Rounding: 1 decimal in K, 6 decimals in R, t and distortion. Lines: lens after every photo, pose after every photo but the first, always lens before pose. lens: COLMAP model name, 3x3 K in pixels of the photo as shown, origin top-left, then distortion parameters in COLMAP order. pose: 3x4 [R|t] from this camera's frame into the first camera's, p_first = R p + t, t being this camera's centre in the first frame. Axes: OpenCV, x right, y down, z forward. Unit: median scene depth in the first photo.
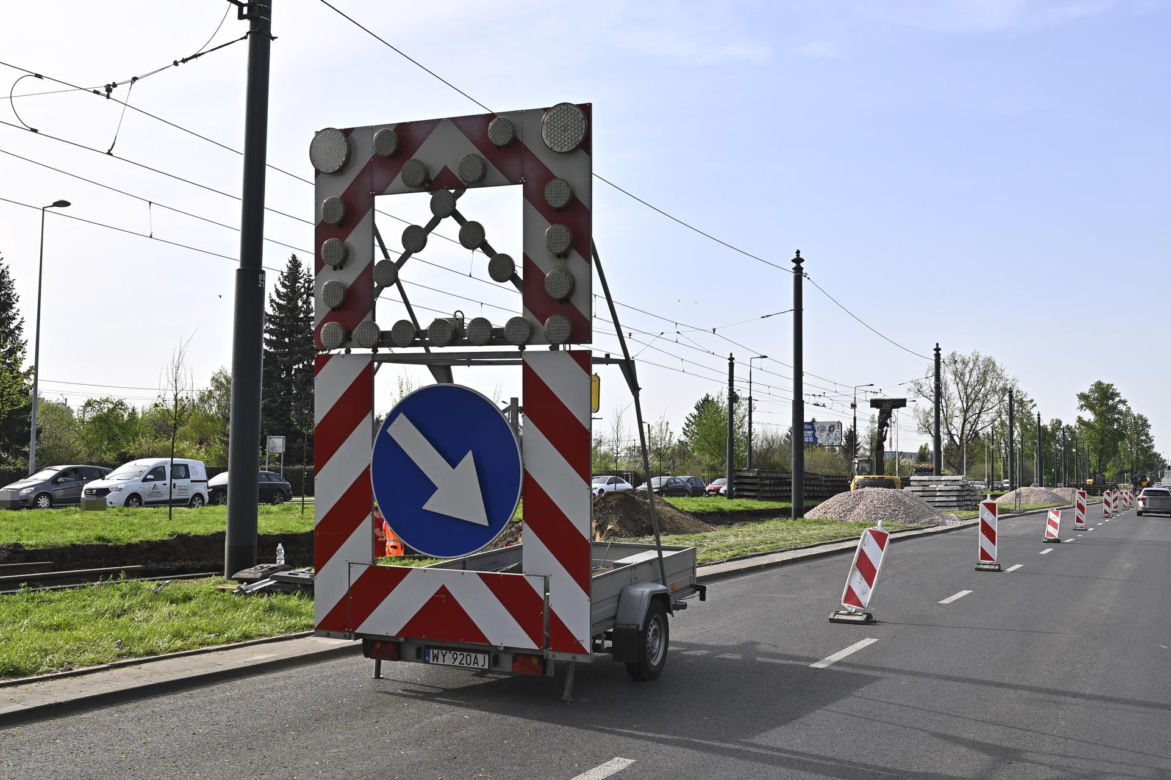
lens RADIAL K [[1208.2, 0, 585.5], [0, 1208.2, 390.0], [0, 0, 1]] dist [-0.009689, -0.000809]
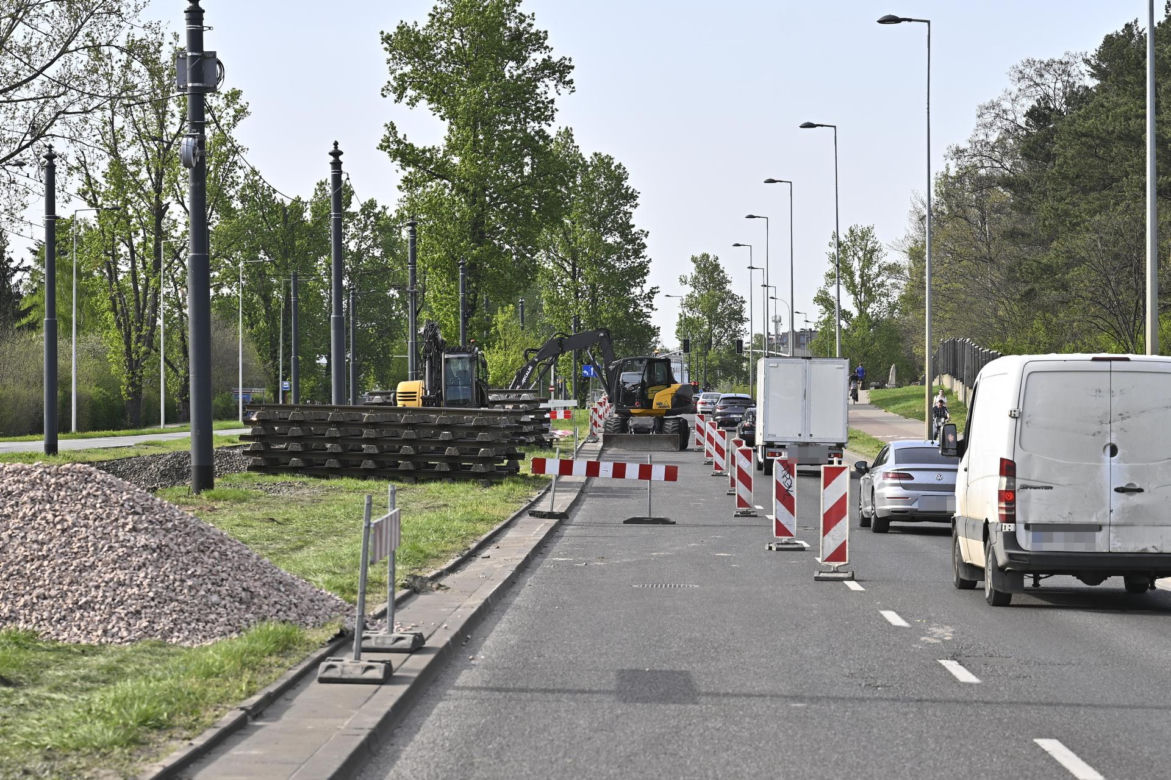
lens RADIAL K [[4139.8, 0, 585.5], [0, 4139.8, 390.0], [0, 0, 1]] dist [-0.023656, 0.979011]
pose [[0.909093, -0.018808, 0.416169, 0.099440], [-0.010434, 0.997639, 0.067880, 0.017985], [-0.416463, -0.066051, 0.906750, 0.230166]]
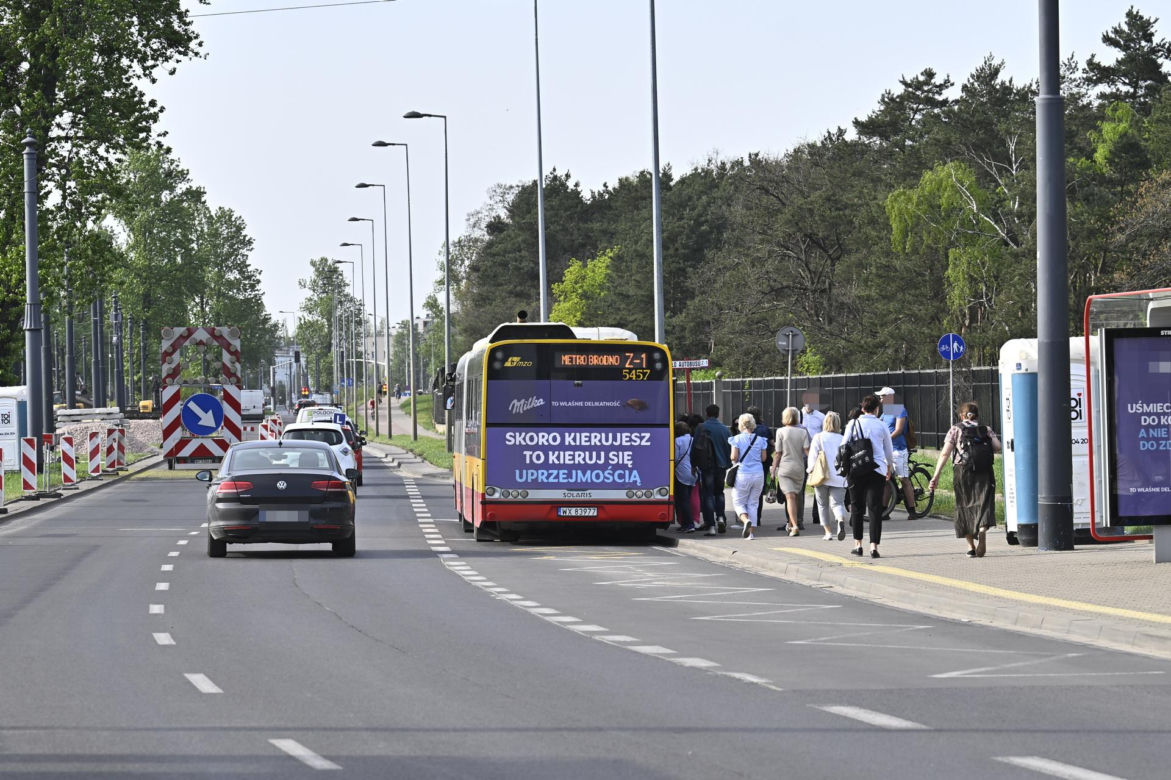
lens RADIAL K [[4139.8, 0, 585.5], [0, 4139.8, 390.0], [0, 0, 1]] dist [-0.023656, 0.979011]
pose [[0.866972, -0.033654, 0.497220, -0.104644], [0.000150, 0.997735, 0.067269, -0.016836], [-0.498357, -0.058246, 0.865013, -0.206566]]
